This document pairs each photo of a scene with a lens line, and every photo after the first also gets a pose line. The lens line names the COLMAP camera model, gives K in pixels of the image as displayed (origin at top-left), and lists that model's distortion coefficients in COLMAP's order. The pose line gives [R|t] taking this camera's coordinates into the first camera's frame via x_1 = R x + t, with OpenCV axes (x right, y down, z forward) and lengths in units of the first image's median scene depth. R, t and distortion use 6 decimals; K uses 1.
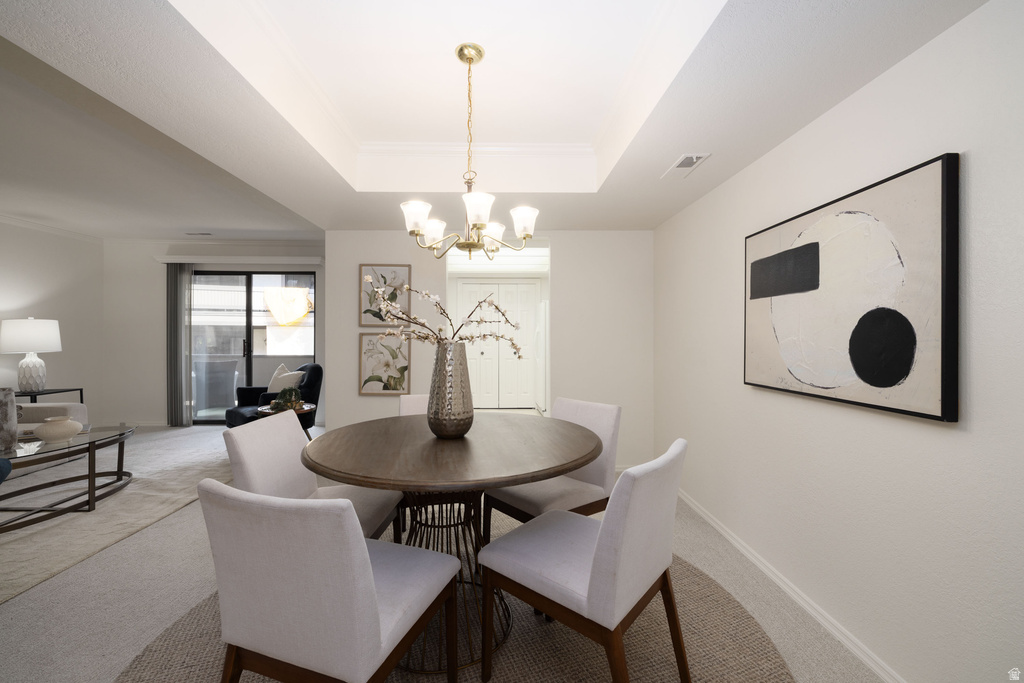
lens RADIAL K [[431.2, 0, 510.8], [0, 431.2, 336.1], [0, 0, 1]] dist [0.001372, -0.000279]
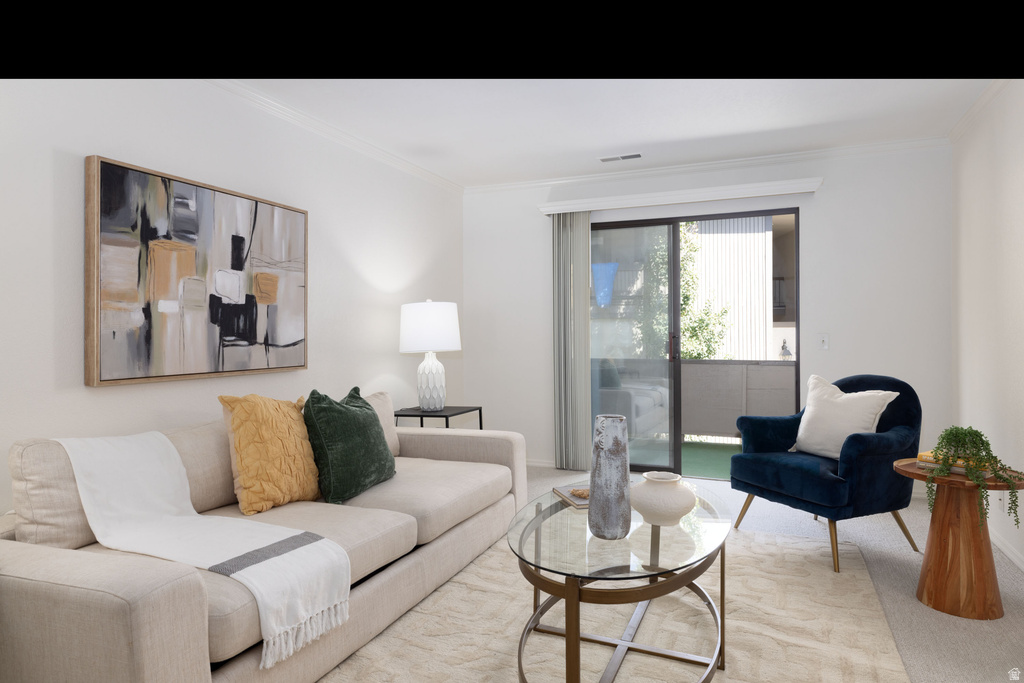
lens RADIAL K [[621.8, 0, 512.0], [0, 621.8, 341.5], [0, 0, 1]] dist [0.001432, 0.000397]
pose [[0.912451, -0.002079, -0.409180, -0.580167], [0.005694, 0.999955, 0.007615, 0.015066], [0.409146, -0.009278, 0.912422, 0.164723]]
